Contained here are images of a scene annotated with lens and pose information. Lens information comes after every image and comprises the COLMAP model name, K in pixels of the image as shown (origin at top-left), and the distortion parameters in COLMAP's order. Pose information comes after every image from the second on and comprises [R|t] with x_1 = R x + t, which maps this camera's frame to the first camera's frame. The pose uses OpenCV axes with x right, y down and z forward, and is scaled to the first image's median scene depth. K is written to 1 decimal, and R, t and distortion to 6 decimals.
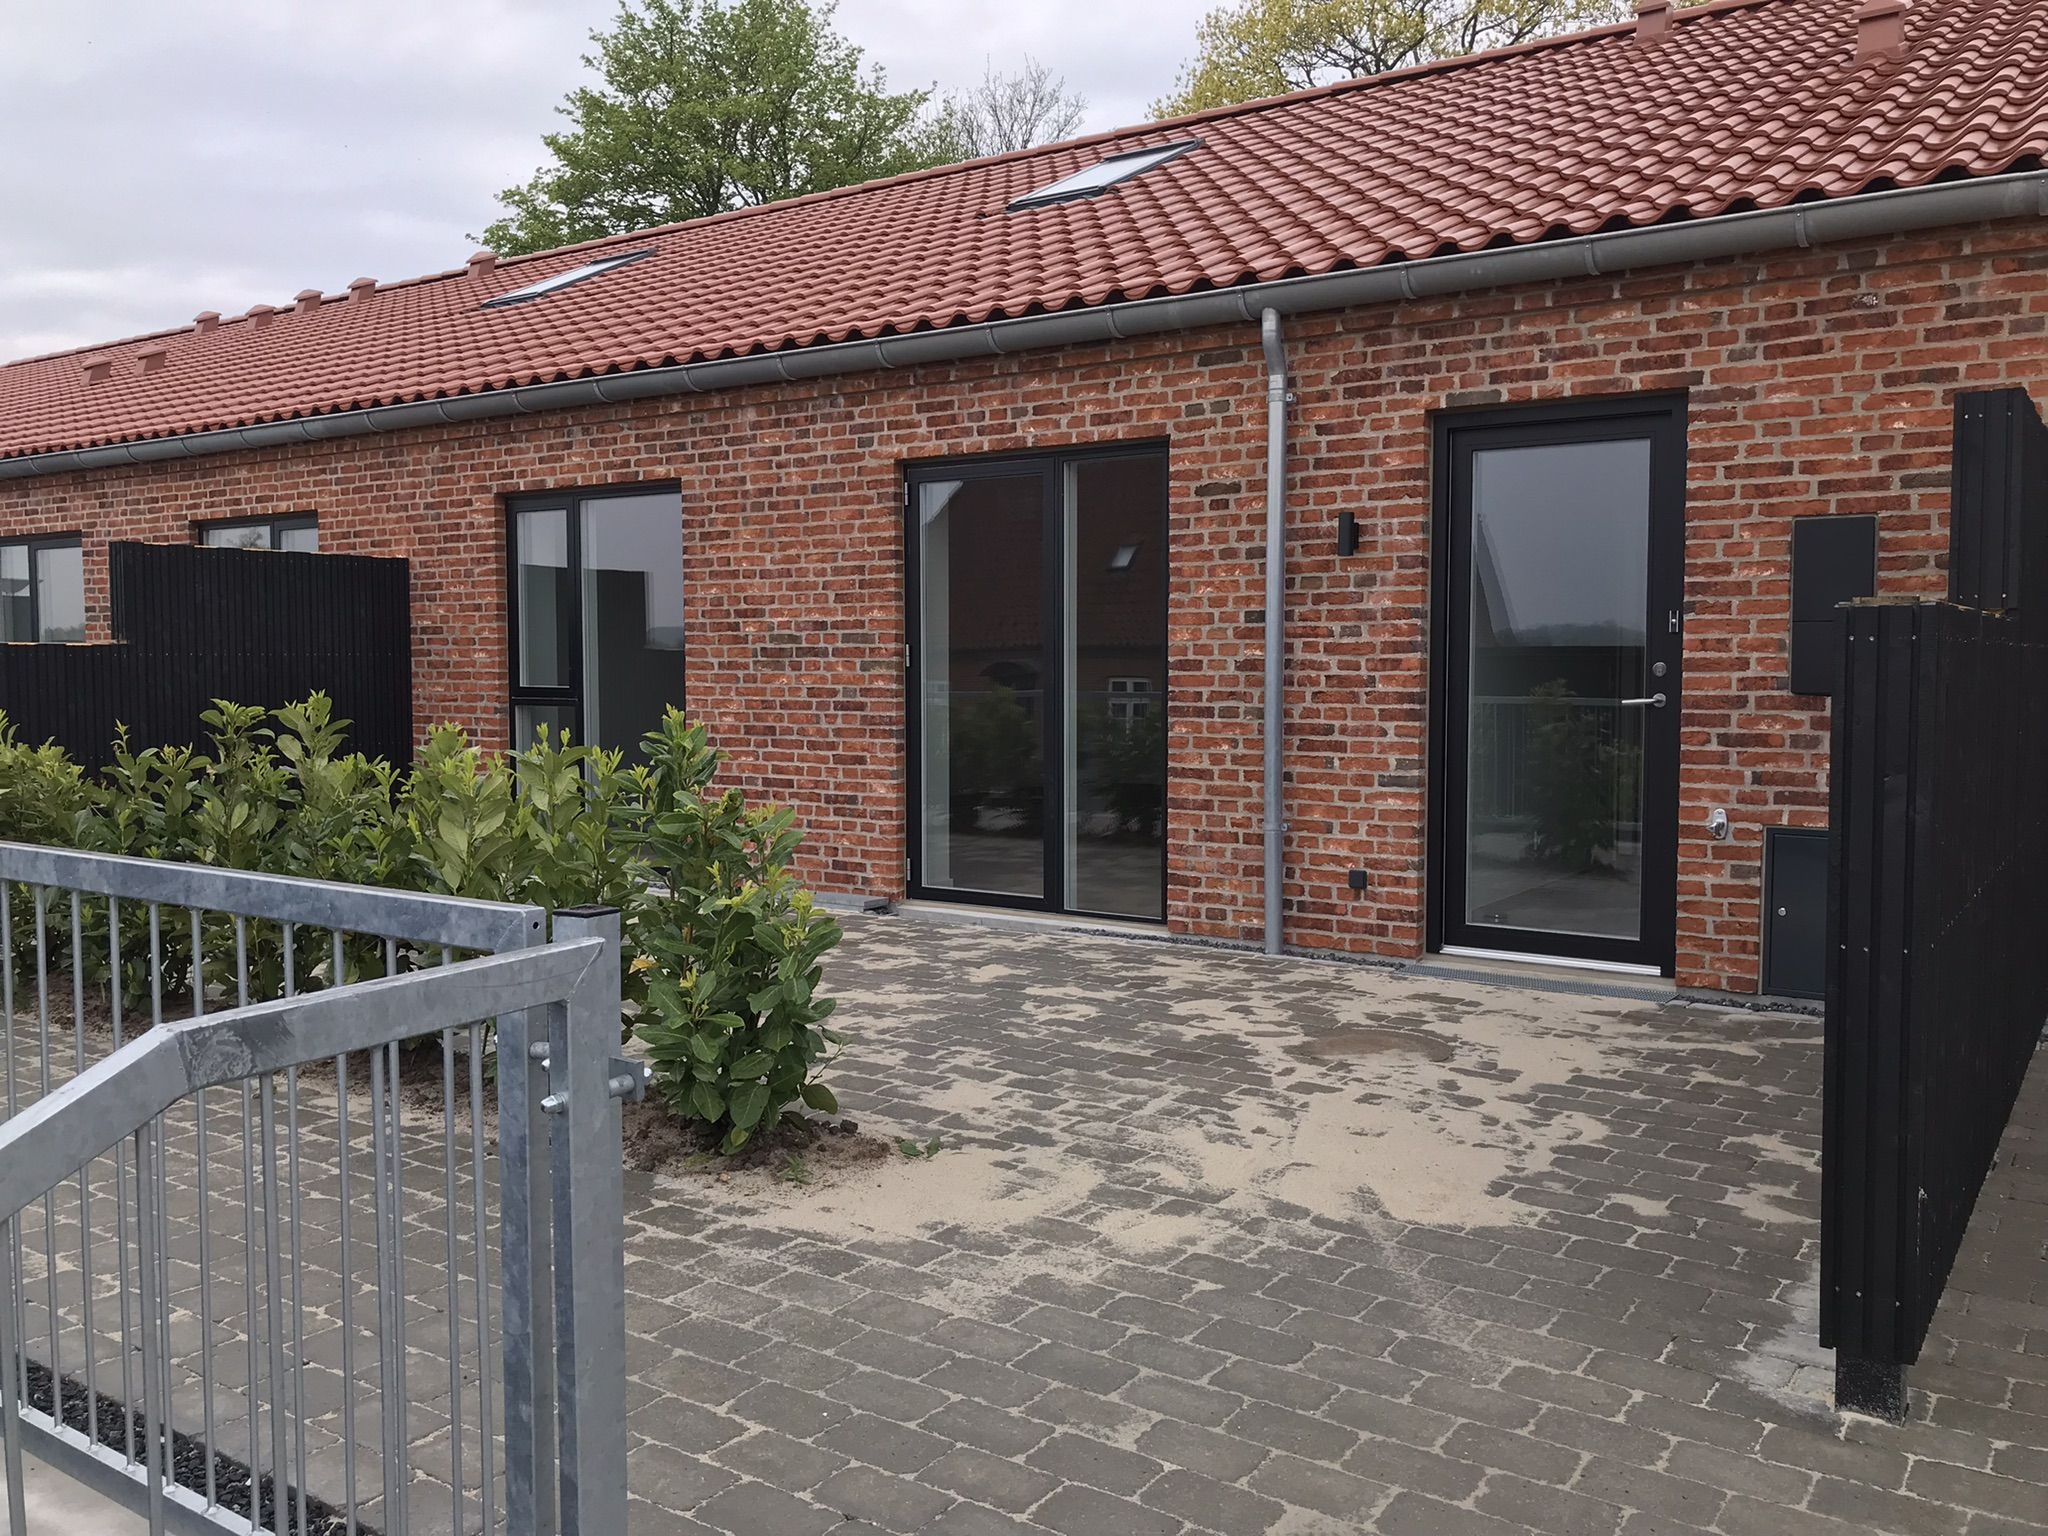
lens RADIAL K [[1852.4, 0, 882.4], [0, 1852.4, 777.1], [0, 0, 1]] dist [0.078770, -0.103578]
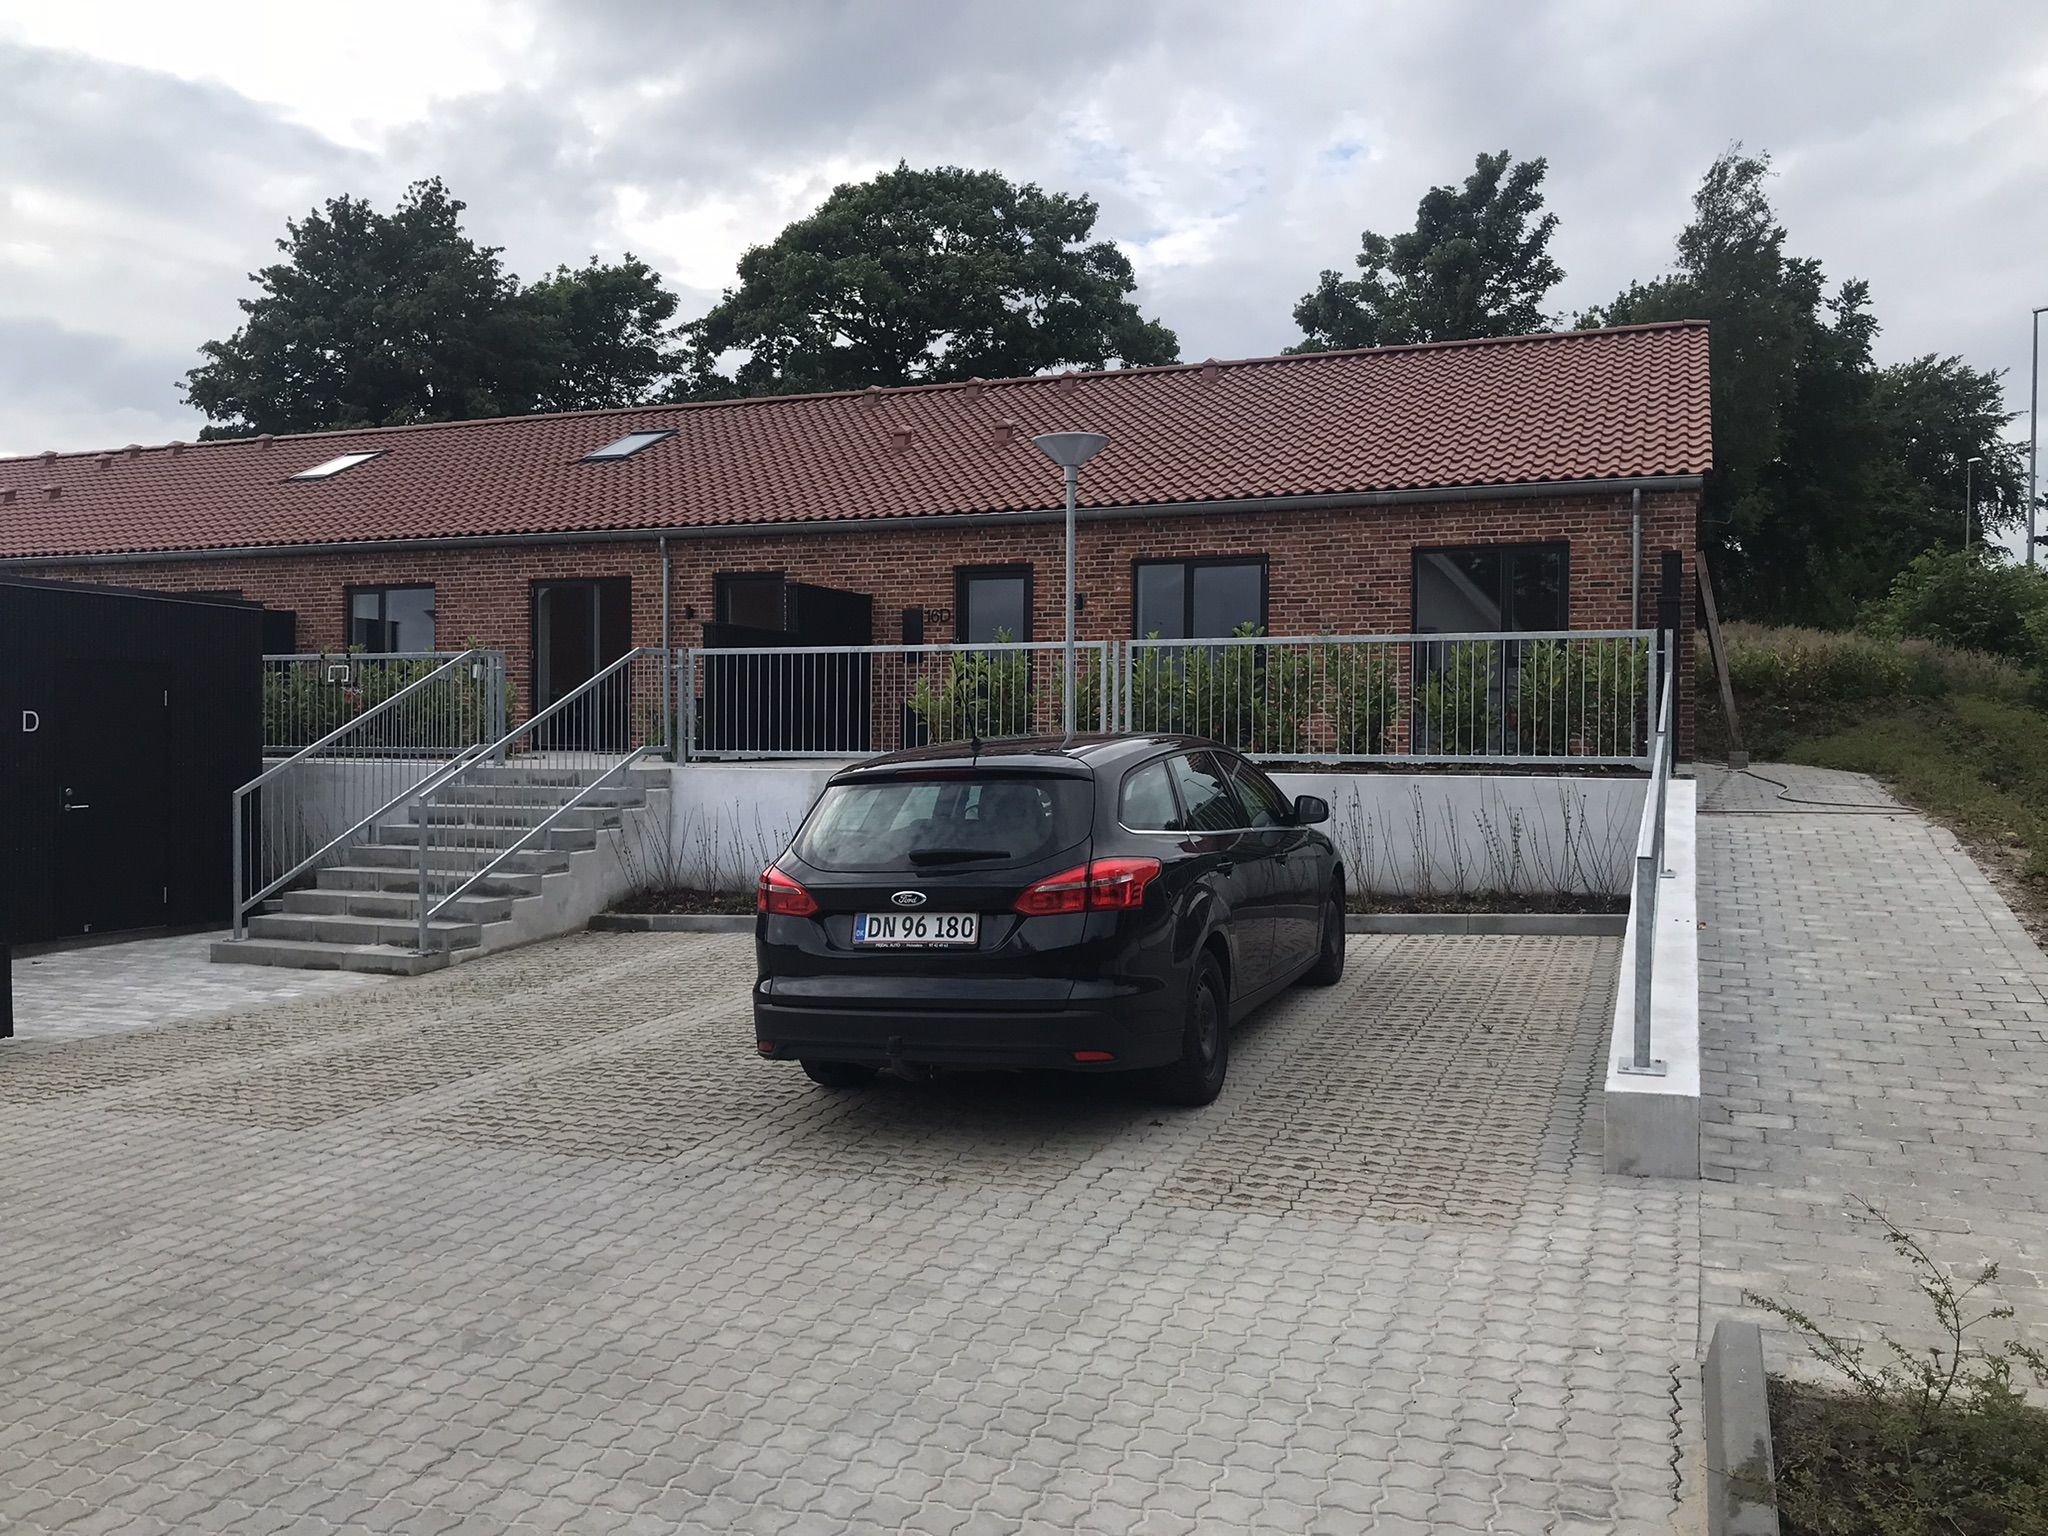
lens RADIAL K [[1656.7, 0, 1024.0], [0, 1656.7, 768.0], [0, 0, 1]] dist [0.130544, -0.395250]
pose [[0.950570, 0.005201, 0.310468, -0.065994], [0.010796, 0.998702, -0.049786, 0.244596], [-0.310324, 0.050677, 0.949279, -1.604347]]
